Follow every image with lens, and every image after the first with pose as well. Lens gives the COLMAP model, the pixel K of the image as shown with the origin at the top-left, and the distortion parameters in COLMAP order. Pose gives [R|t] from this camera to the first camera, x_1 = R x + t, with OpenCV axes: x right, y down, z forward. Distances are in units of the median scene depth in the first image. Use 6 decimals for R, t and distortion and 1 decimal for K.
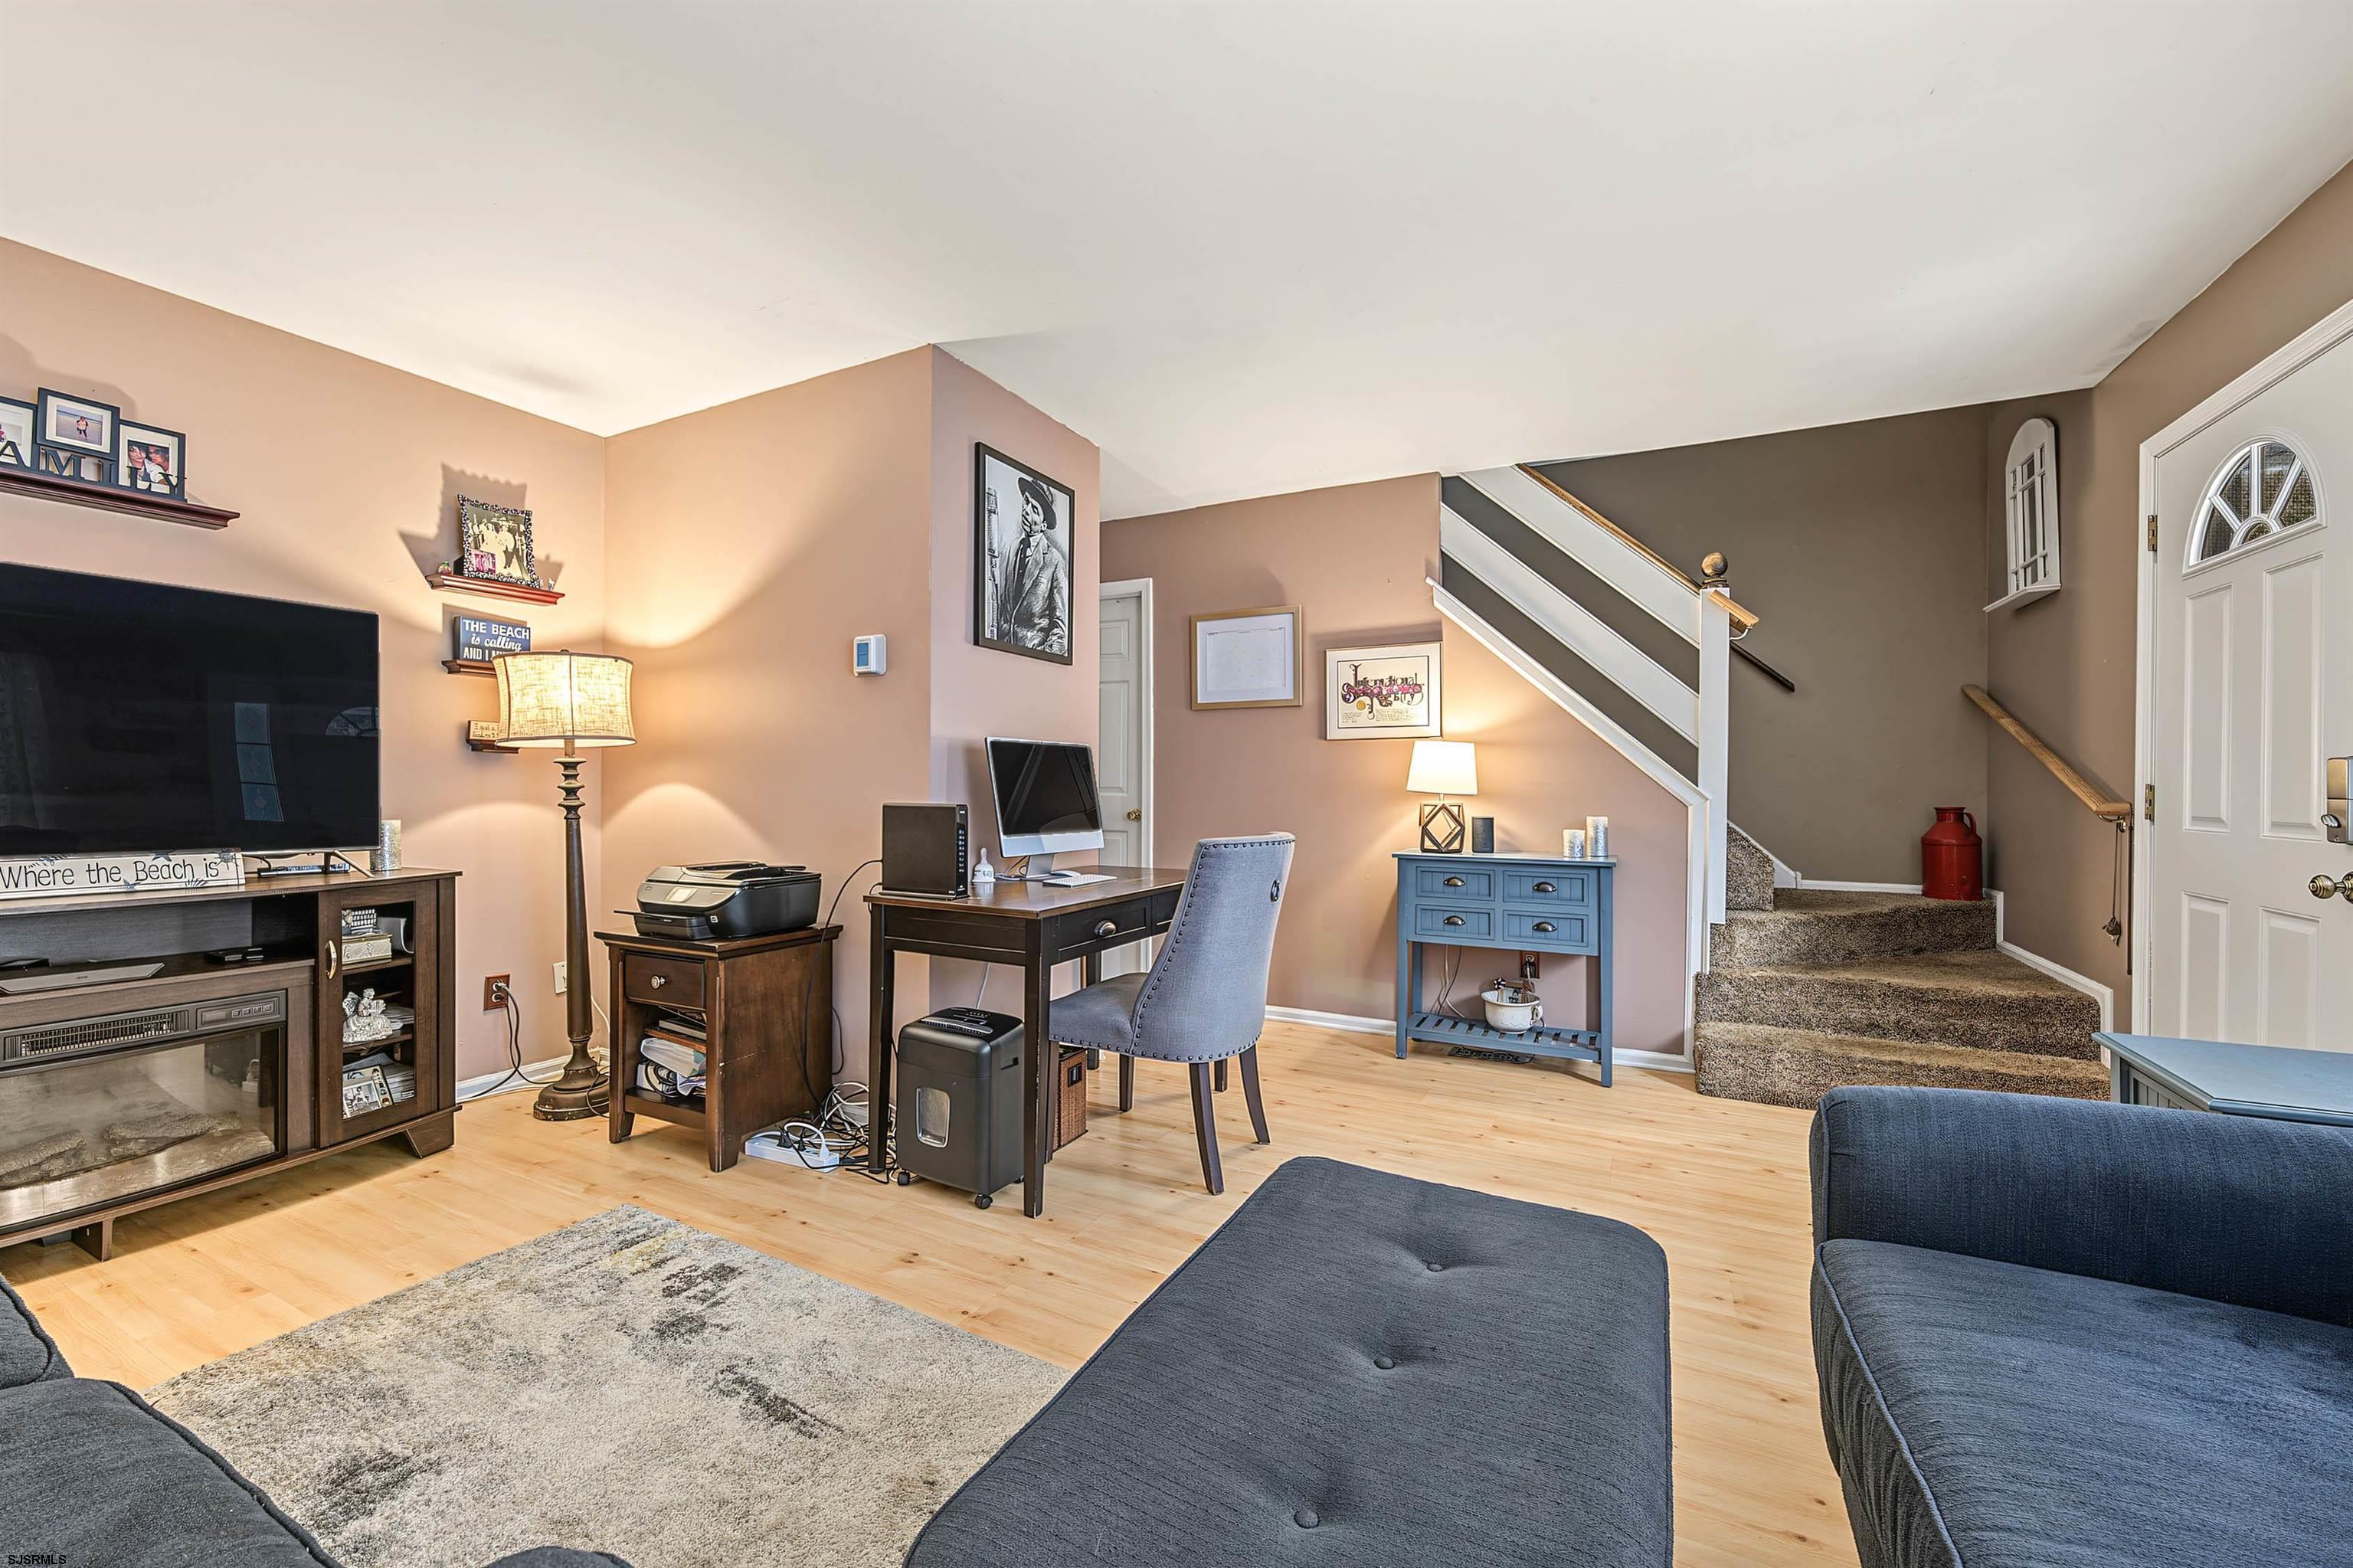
lens RADIAL K [[927.7, 0, 1166.3], [0, 927.7, 789.0], [0, 0, 1]] dist [-0.005101, -0.000461]
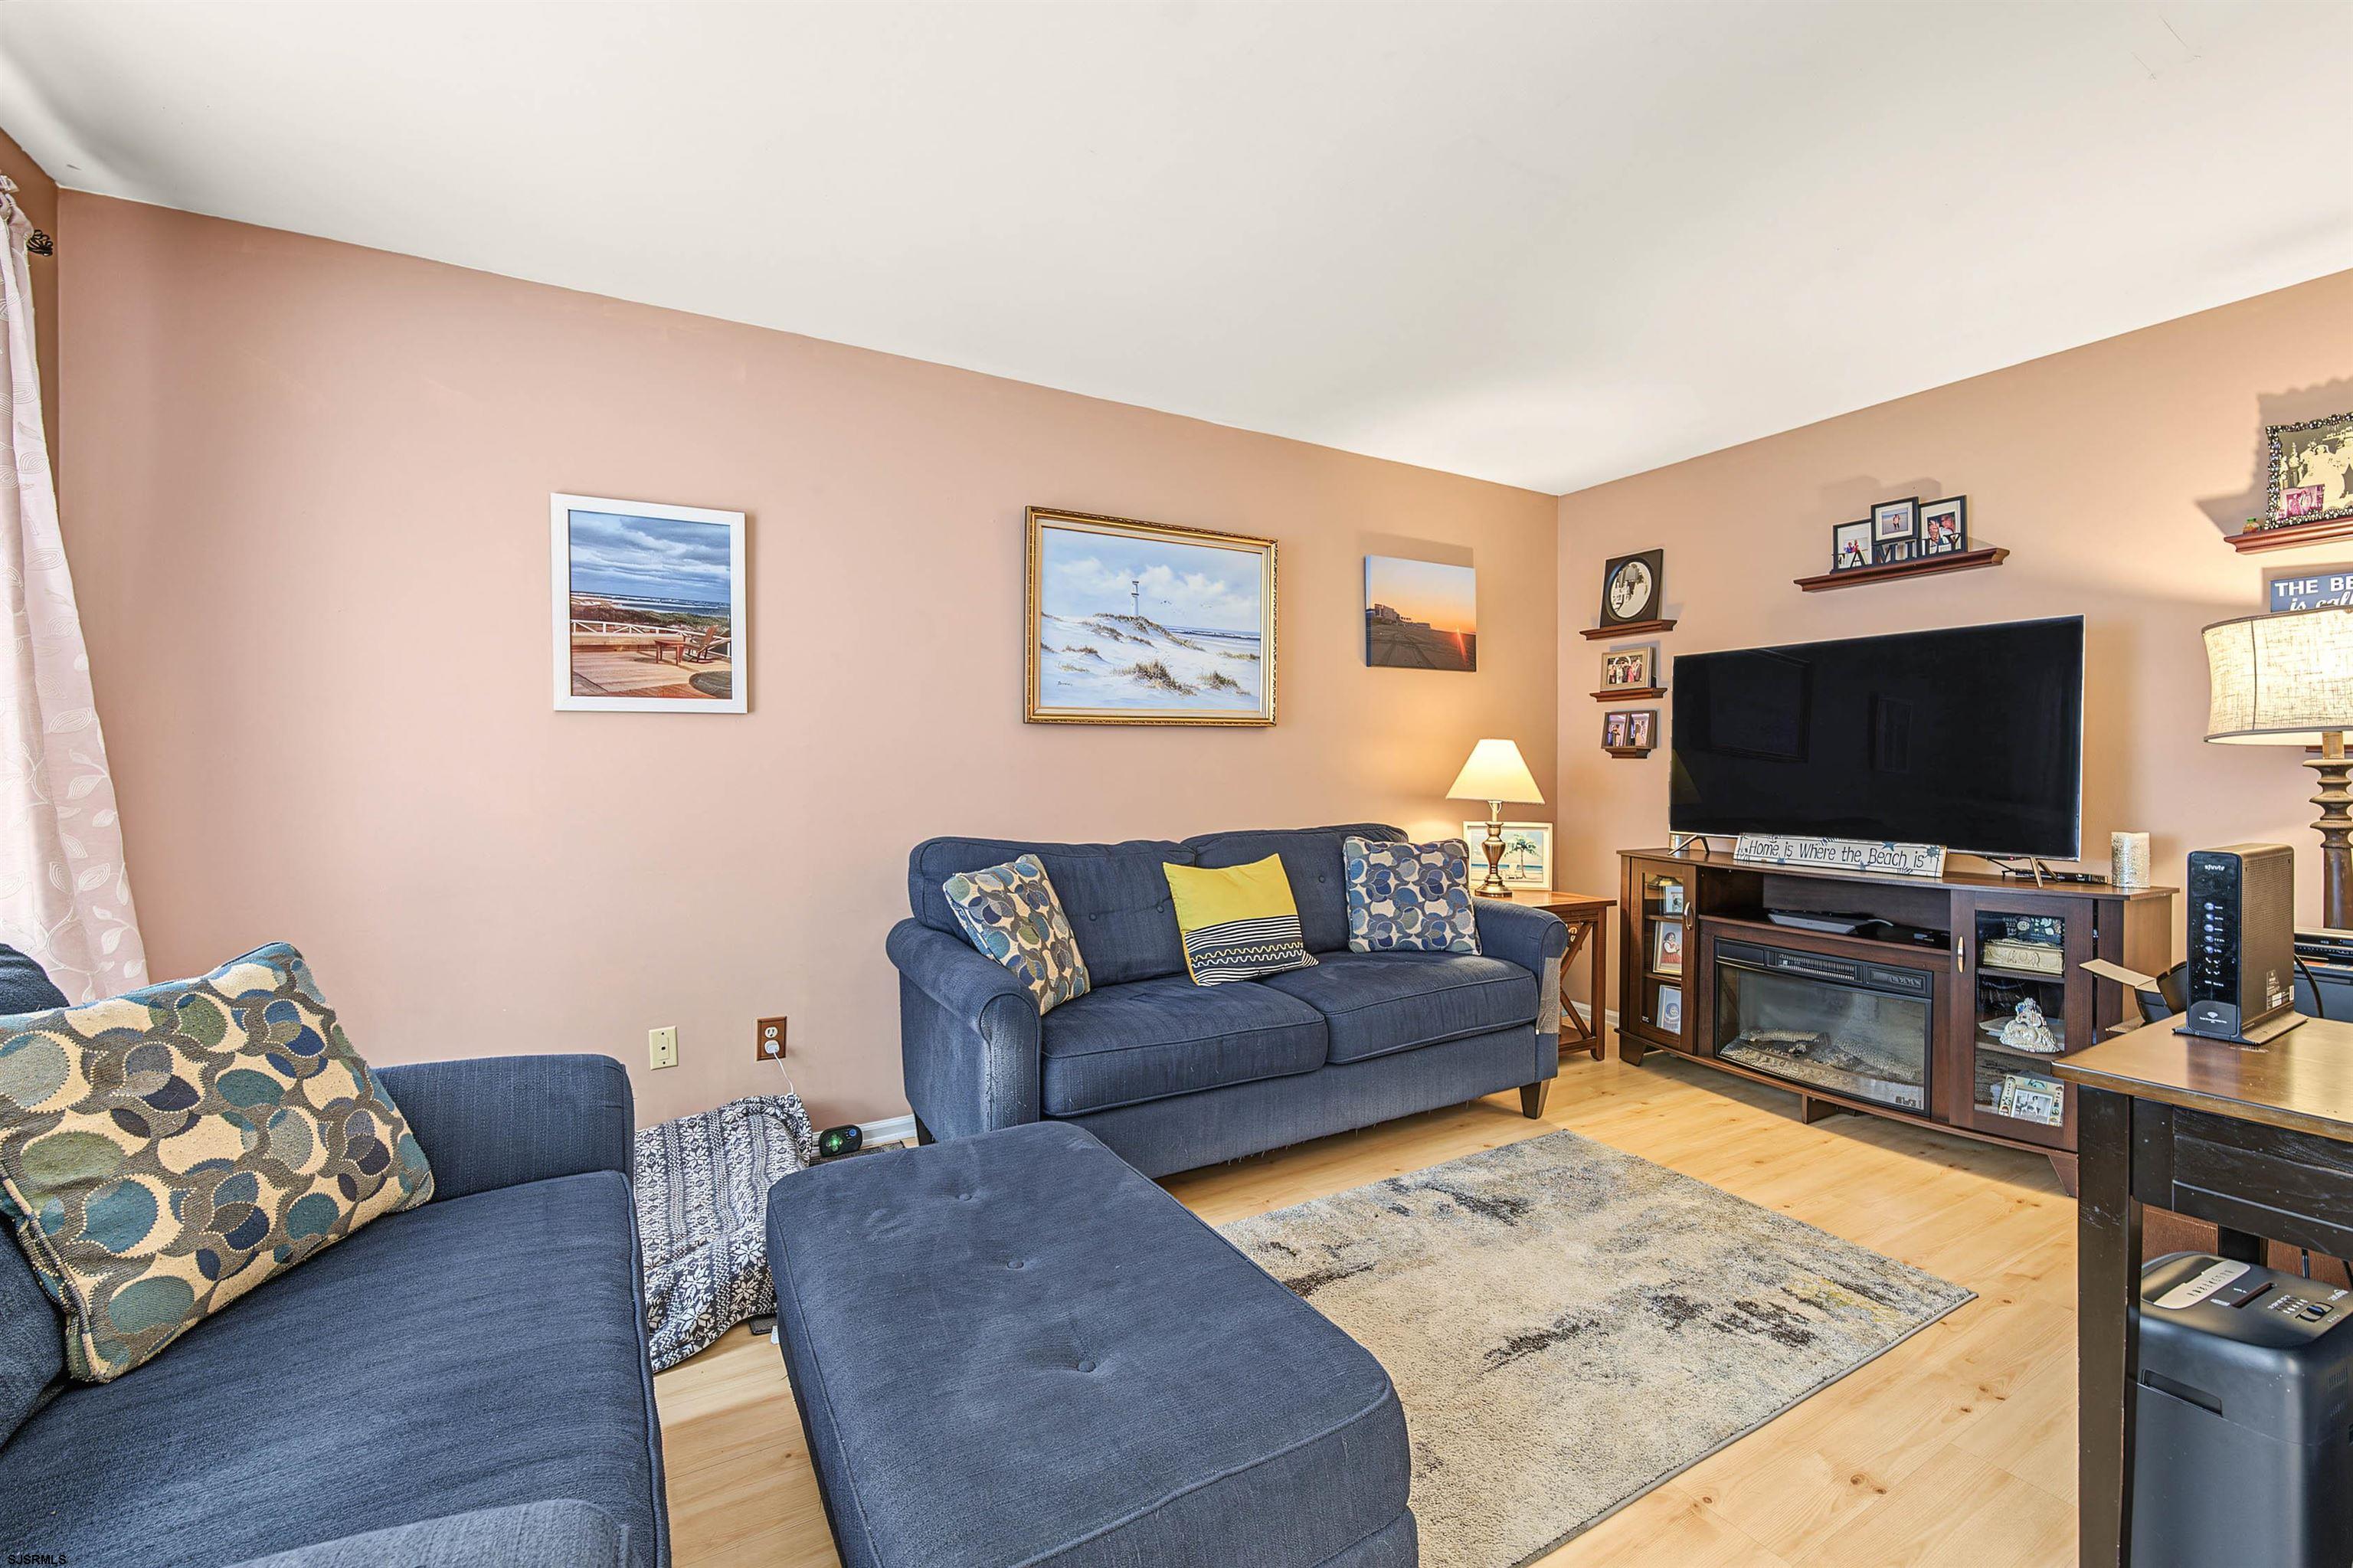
lens RADIAL K [[960.7, 0, 1167.7], [0, 960.7, 766.3], [0, 0, 1]] dist [-0.003393, -0.000376]
pose [[-0.537970, -0.008176, -0.842925, 0.429028], [-0.008925, 0.999952, -0.004003, -0.017561], [0.842917, 0.005370, -0.538017, 0.653654]]
